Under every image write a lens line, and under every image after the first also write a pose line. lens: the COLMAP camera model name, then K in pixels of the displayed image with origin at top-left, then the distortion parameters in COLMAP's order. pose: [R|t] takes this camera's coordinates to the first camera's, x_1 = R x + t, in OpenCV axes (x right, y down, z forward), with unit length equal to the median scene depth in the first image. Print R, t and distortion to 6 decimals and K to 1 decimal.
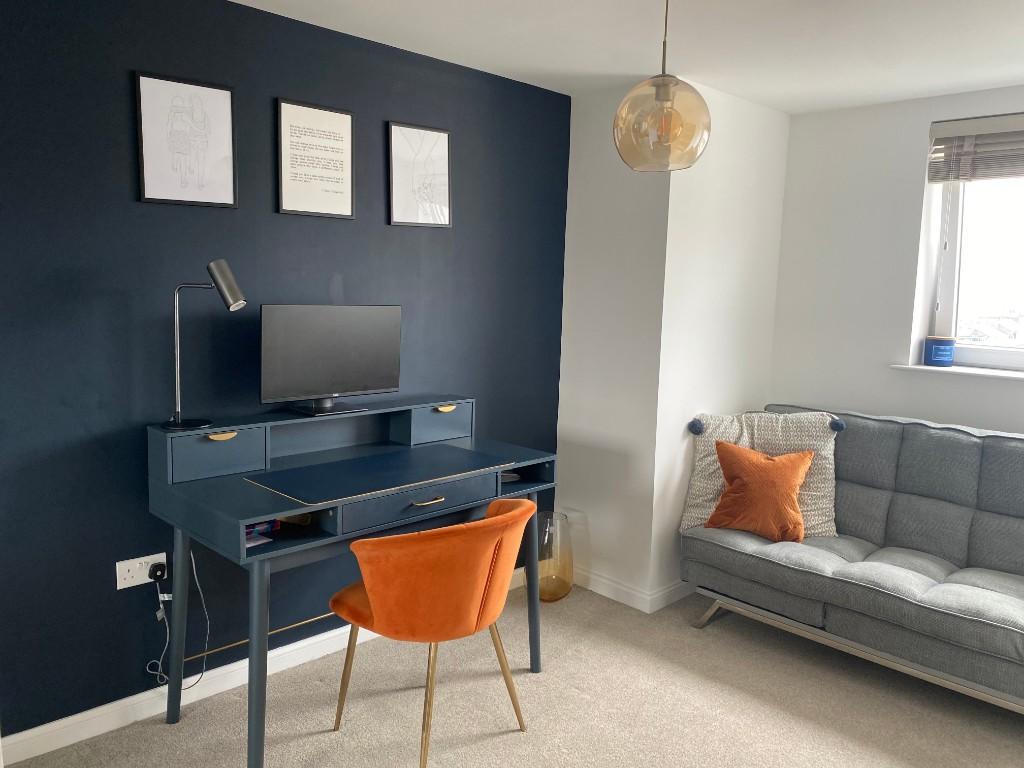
lens RADIAL K [[786.1, 0, 515.8], [0, 786.1, 385.6], [0, 0, 1]] dist [0.064416, -0.105536]
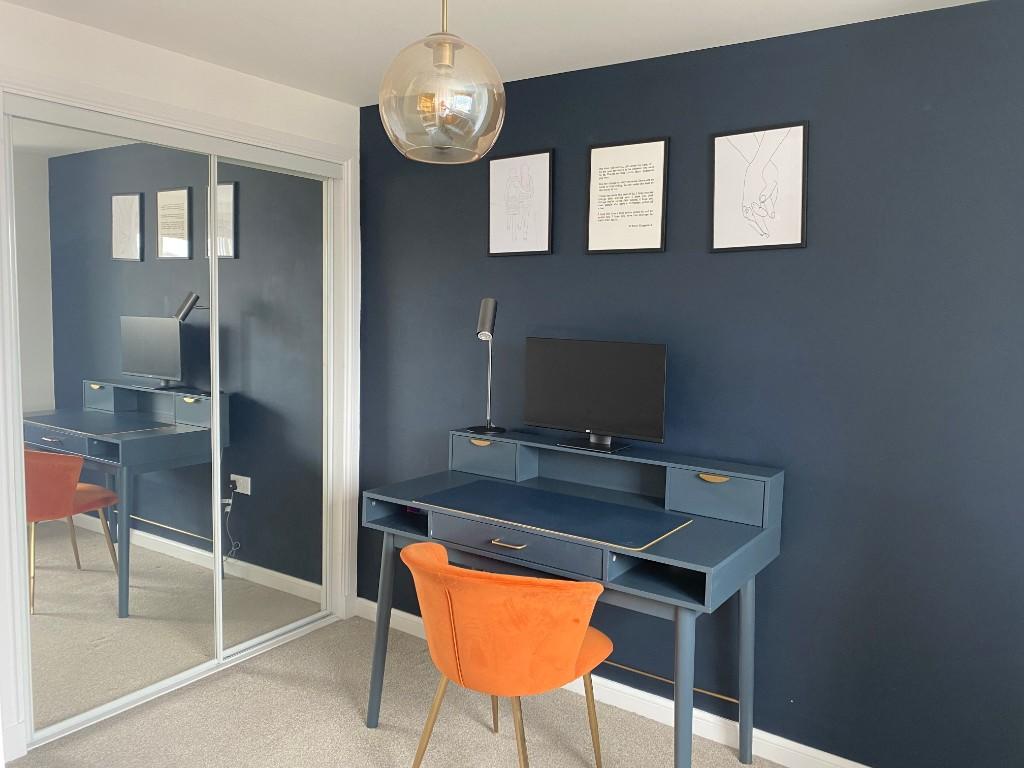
lens RADIAL K [[786.1, 0, 515.8], [0, 786.1, 385.6], [0, 0, 1]] dist [0.064416, -0.105536]
pose [[0.174704, 0.072769, -0.981928, 0.701713], [-0.149928, 0.987602, 0.046514, -0.075044], [0.973139, 0.139092, 0.183448, 0.705857]]
